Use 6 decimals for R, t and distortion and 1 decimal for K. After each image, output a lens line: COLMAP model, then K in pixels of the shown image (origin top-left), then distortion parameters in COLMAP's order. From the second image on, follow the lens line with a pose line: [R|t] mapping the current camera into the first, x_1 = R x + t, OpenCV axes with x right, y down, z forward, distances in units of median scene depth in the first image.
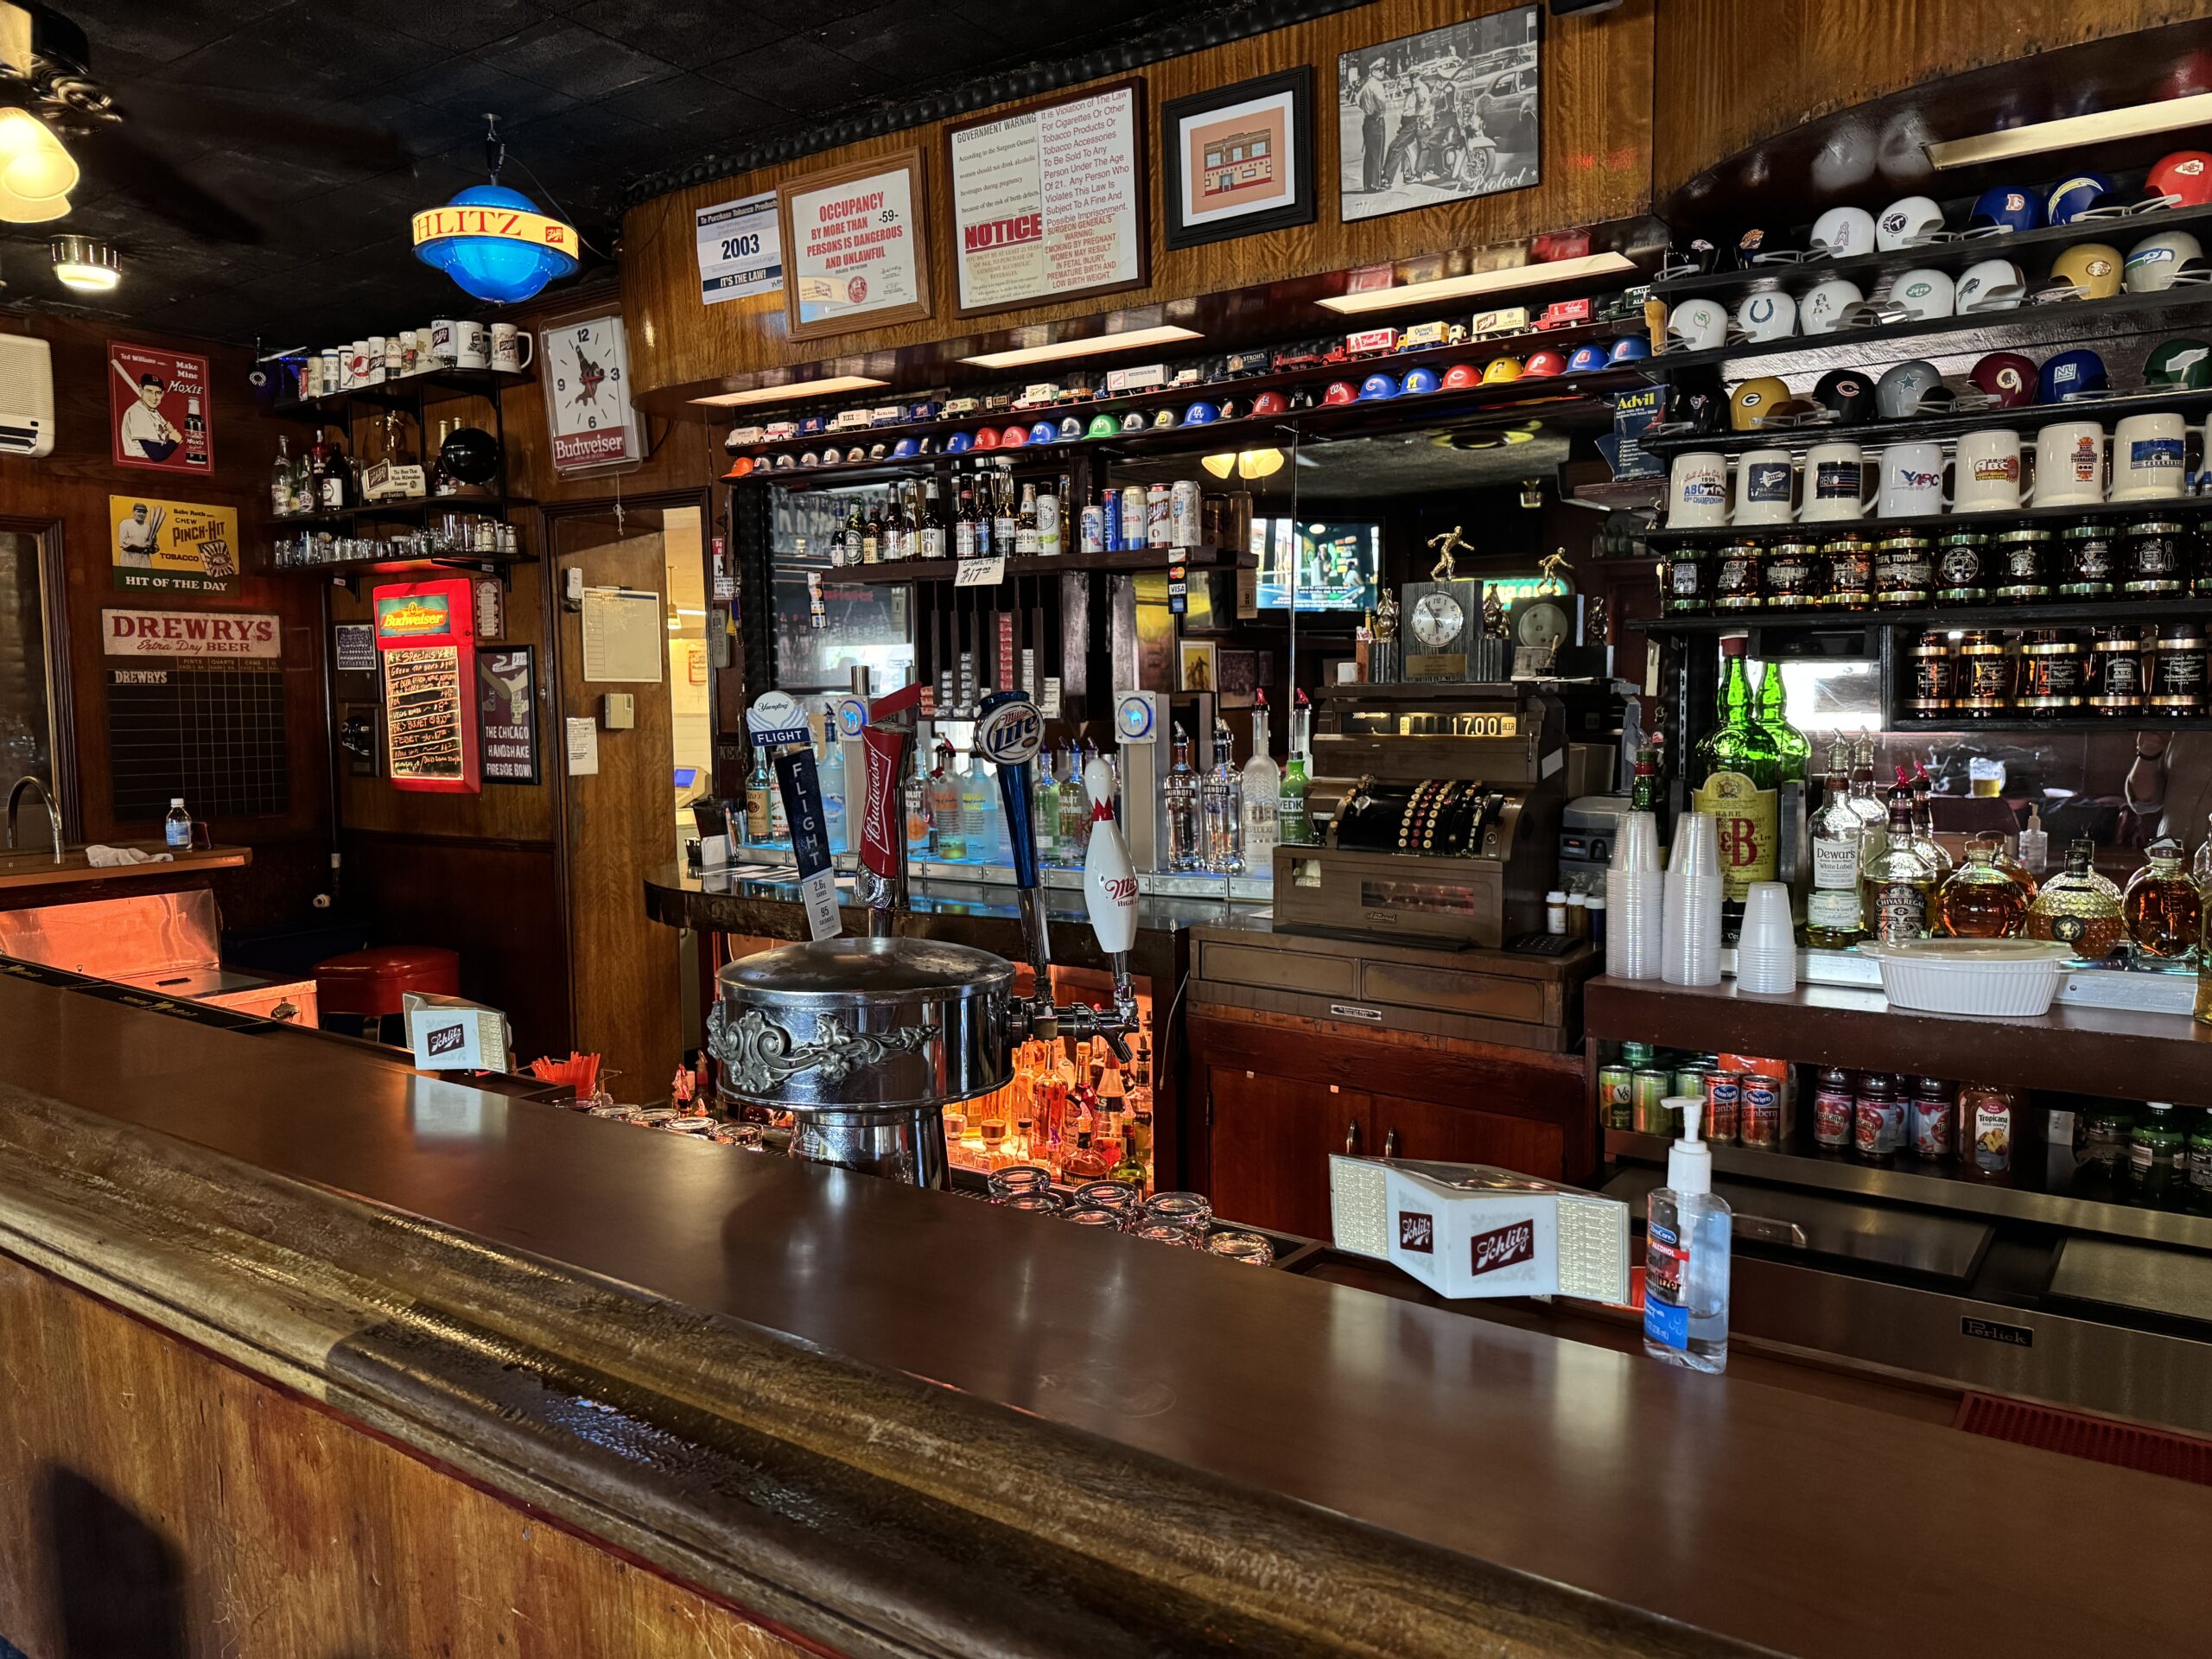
lens RADIAL K [[1534.3, 0, 1105.3], [0, 1534.3, 817.1], [0, 0, 1]] dist [0.061643, -0.070958]
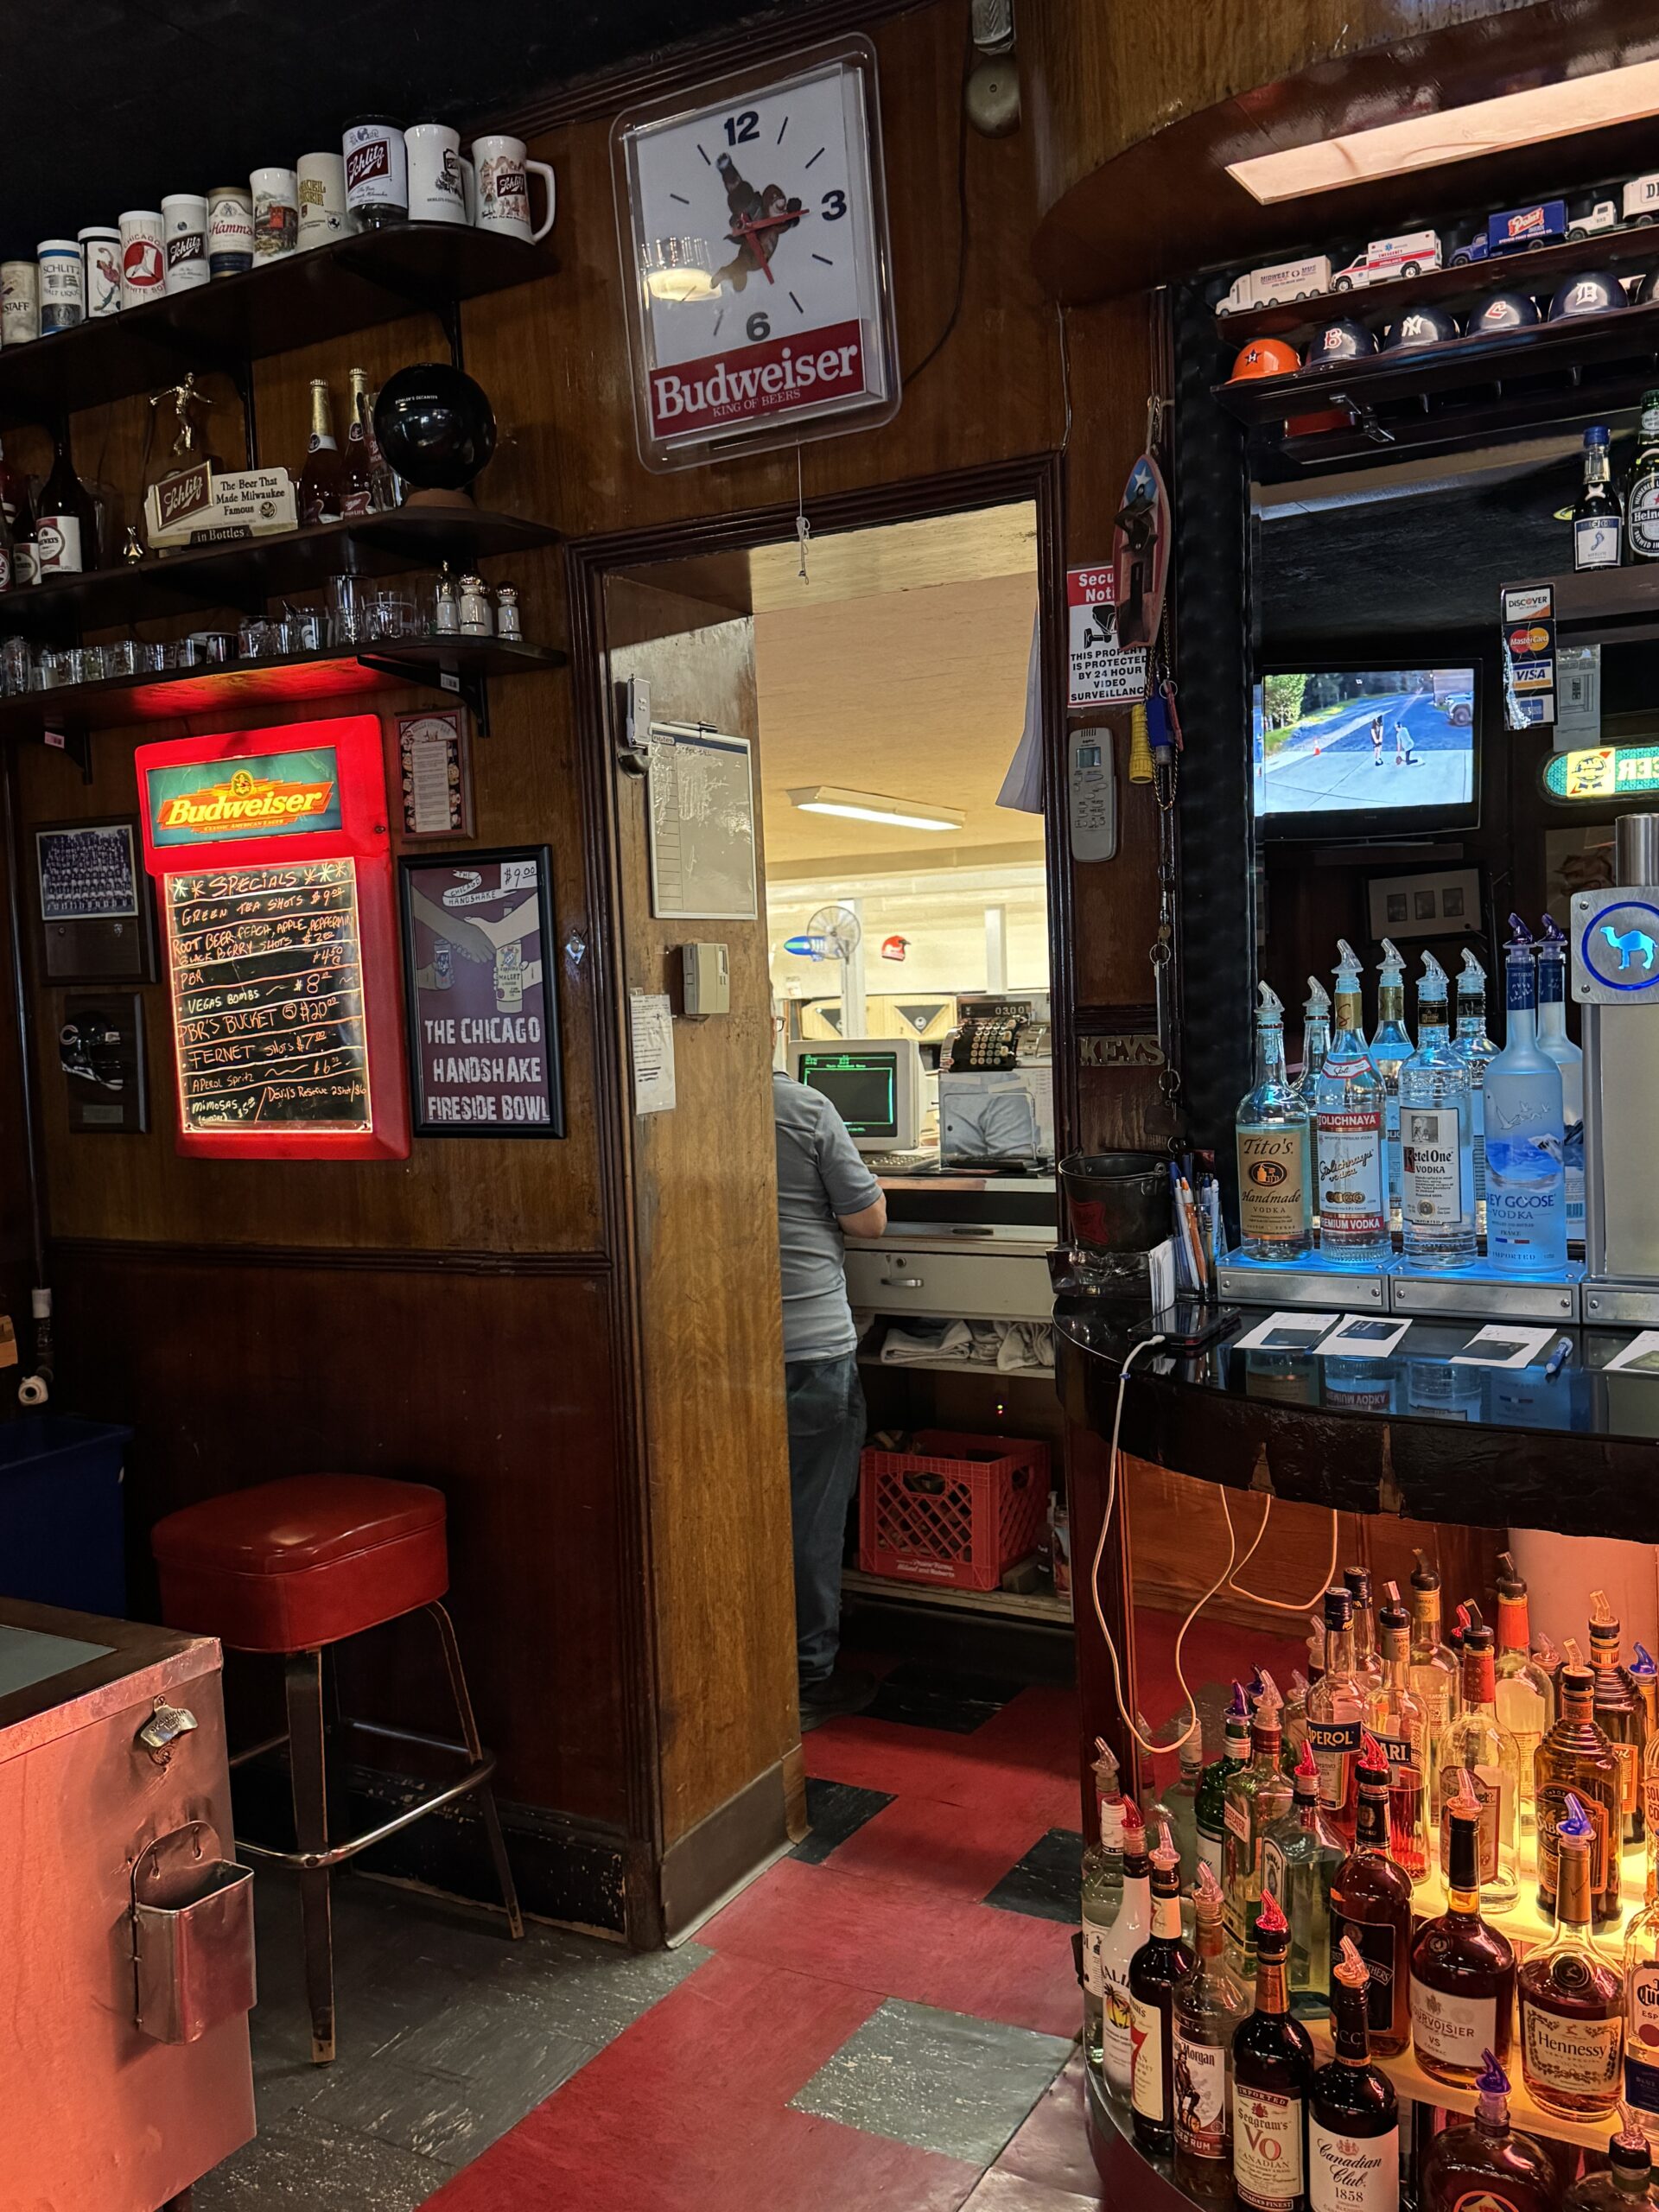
lens RADIAL K [[1890.2, 0, 838.1], [0, 1890.2, 1117.2], [0, 0, 1]] dist [0.070772, -0.071892]
pose [[0.995264, -0.033554, 0.091232, -0.331102], [0.035185, 0.999247, -0.016328, -0.014579], [-0.090615, 0.019461, 0.995696, 0.407254]]
